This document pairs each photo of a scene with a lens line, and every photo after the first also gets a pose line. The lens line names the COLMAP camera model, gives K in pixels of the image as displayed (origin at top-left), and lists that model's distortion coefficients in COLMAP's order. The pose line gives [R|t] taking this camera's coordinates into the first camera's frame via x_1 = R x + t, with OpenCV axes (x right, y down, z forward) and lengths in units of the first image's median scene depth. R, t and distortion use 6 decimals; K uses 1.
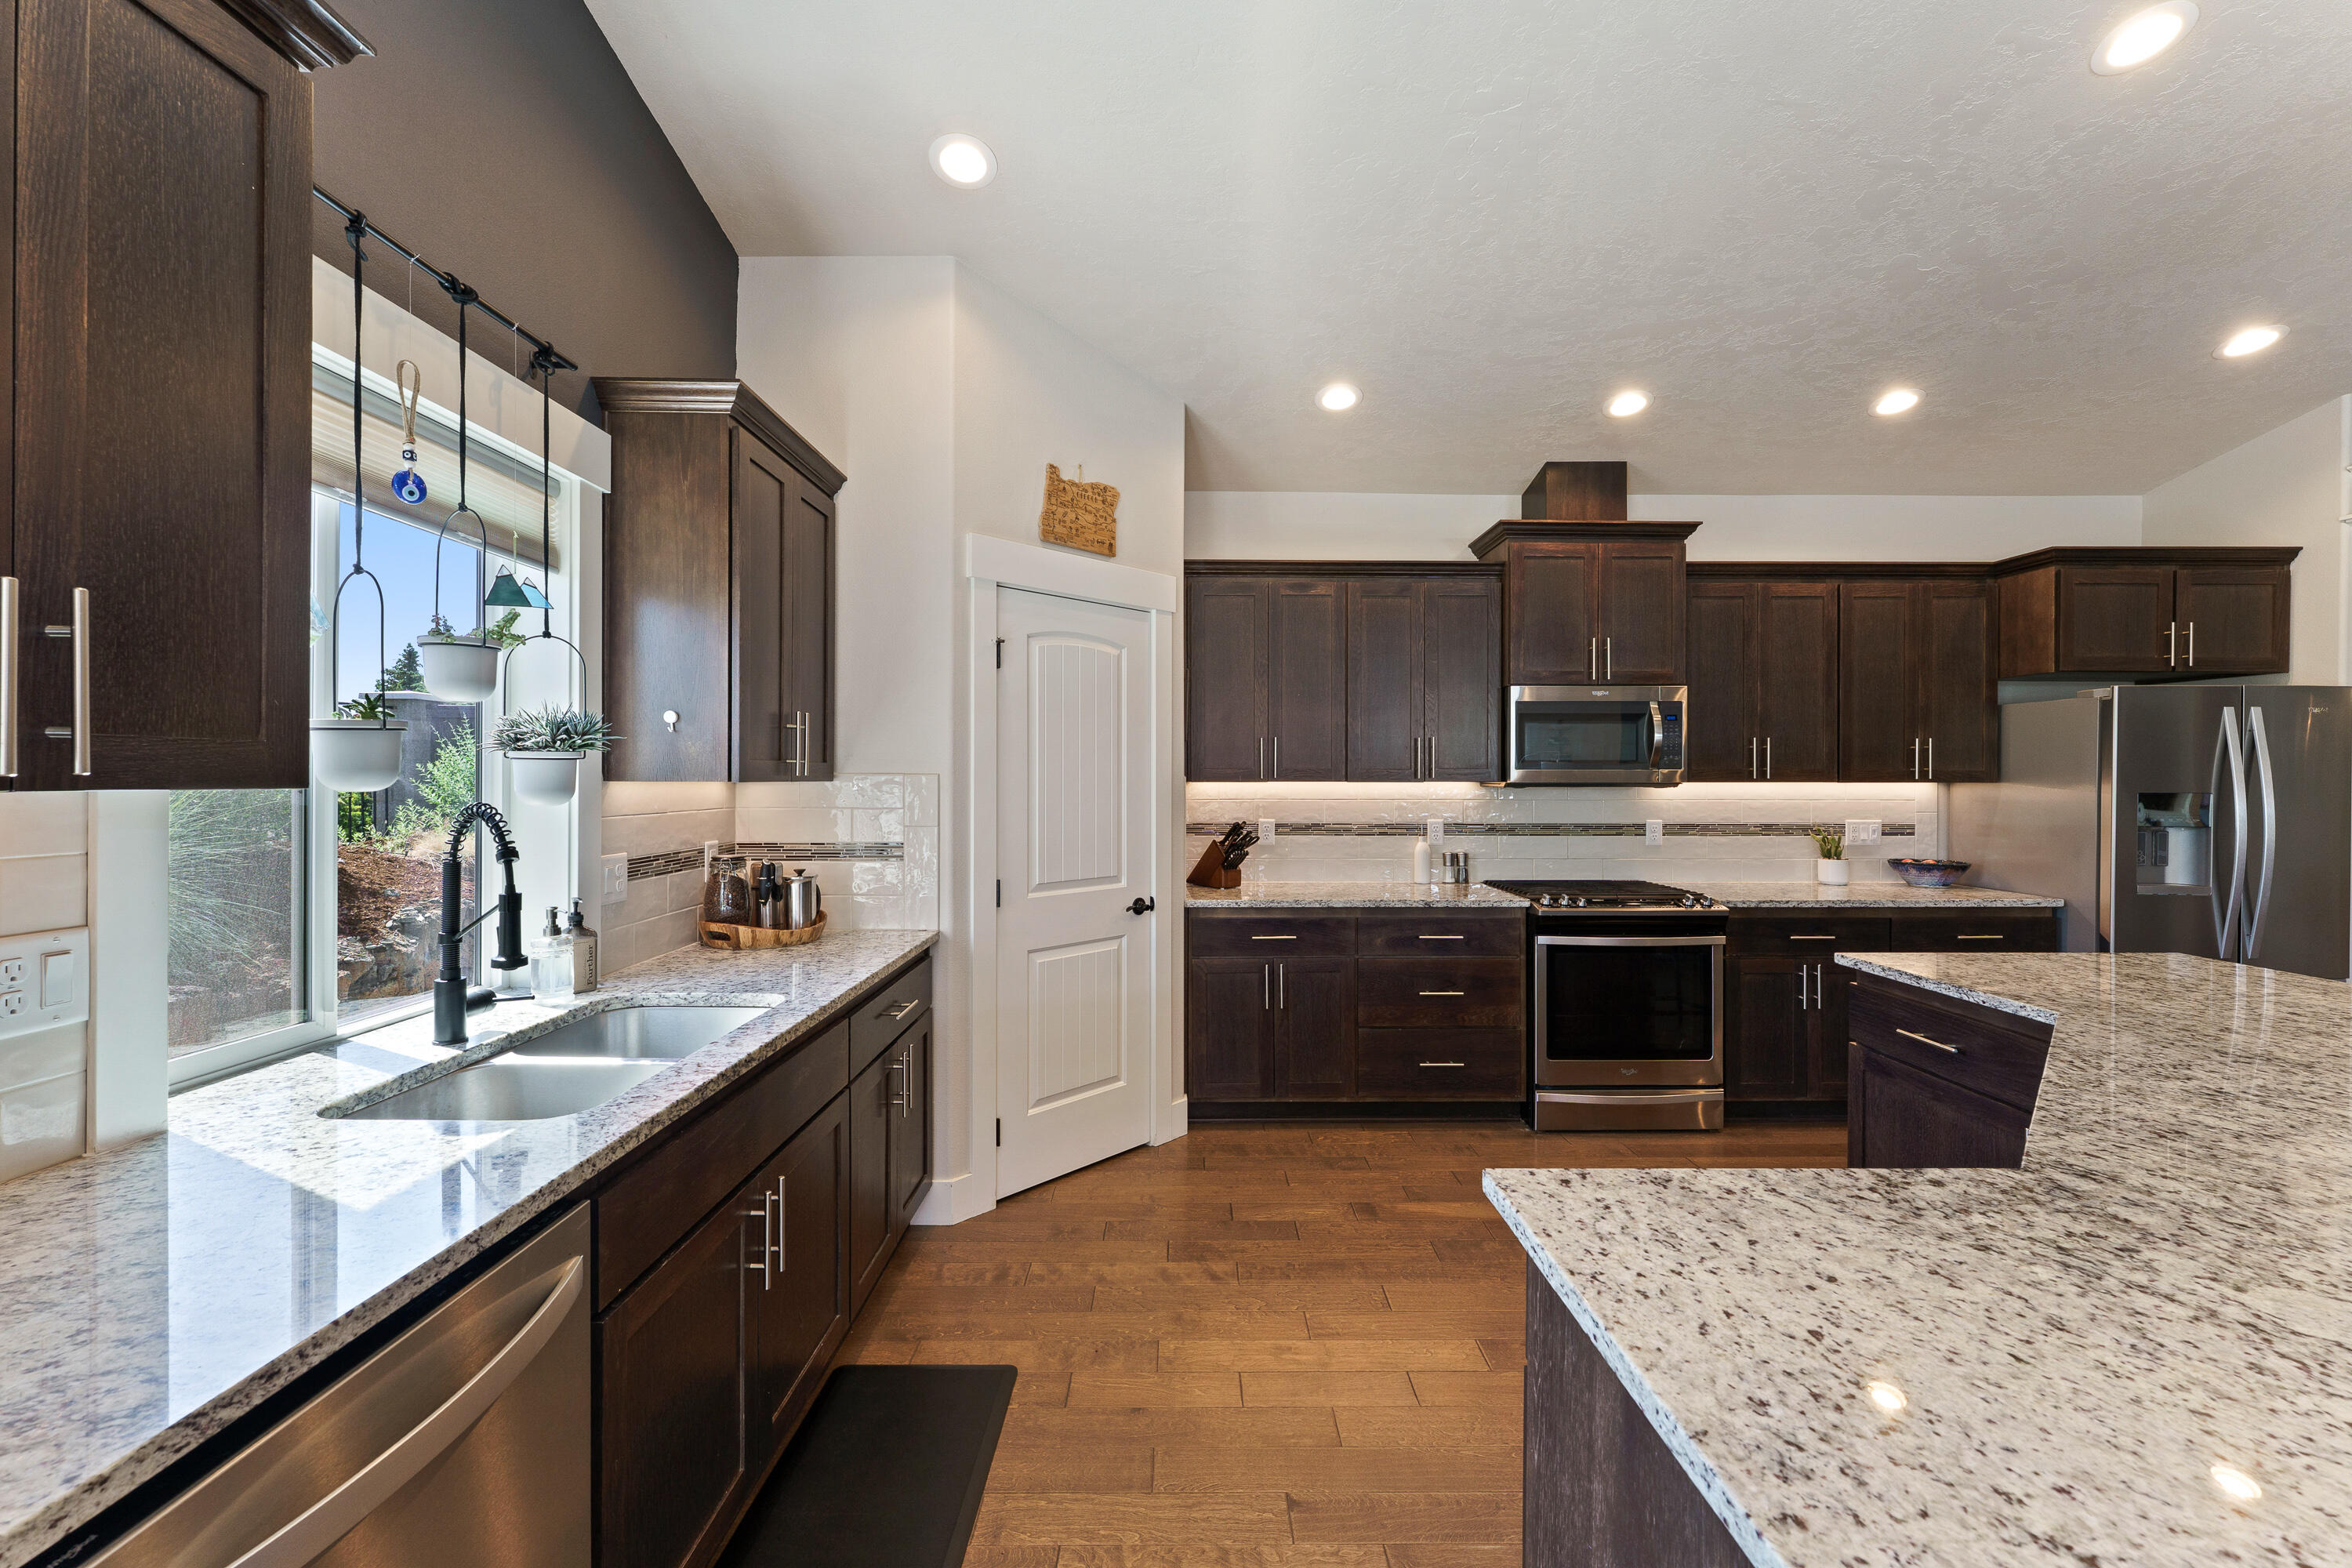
lens RADIAL K [[950.9, 0, 1183.5], [0, 950.9, 782.3], [0, 0, 1]] dist [0.001437, -0.000510]
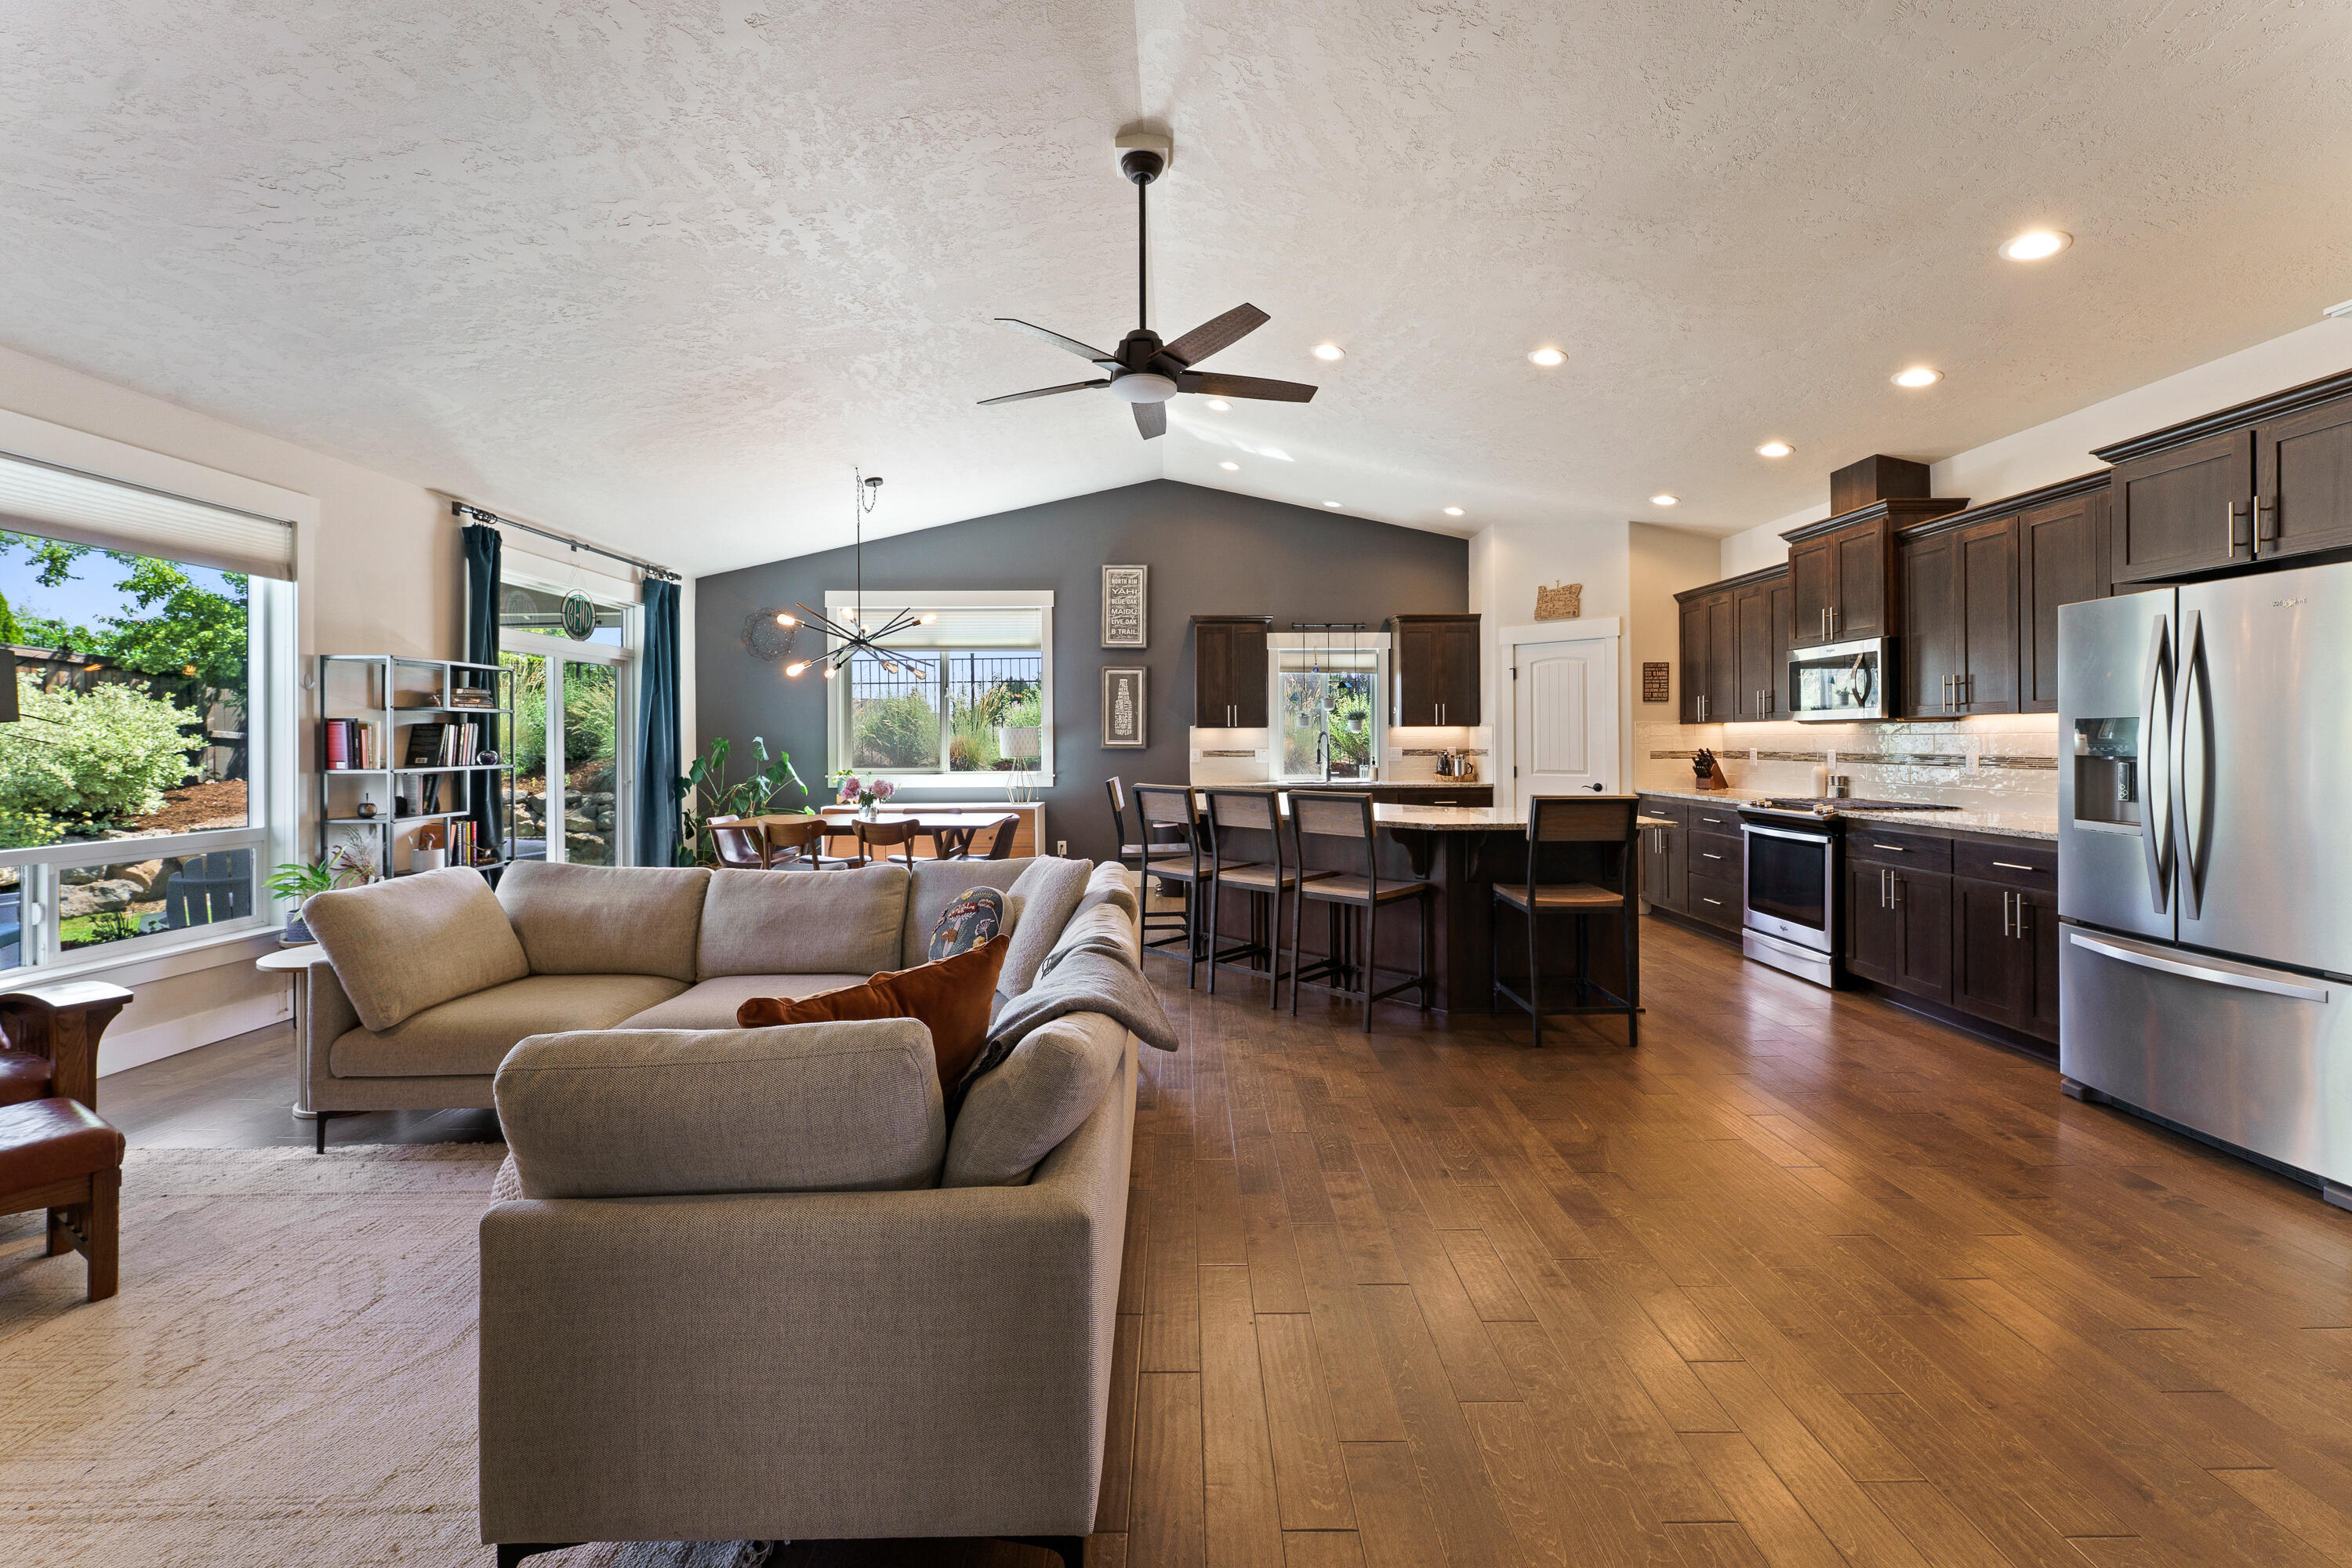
lens RADIAL K [[950.9, 0, 1179.2], [0, 950.9, 739.5], [0, 0, 1]] dist [0.001437, -0.000510]
pose [[-0.006658, -0.001341, -0.999977, 1.856513], [0.001462, 0.999998, -0.001351, 0.029944], [0.999977, -0.001471, -0.006656, 0.128777]]
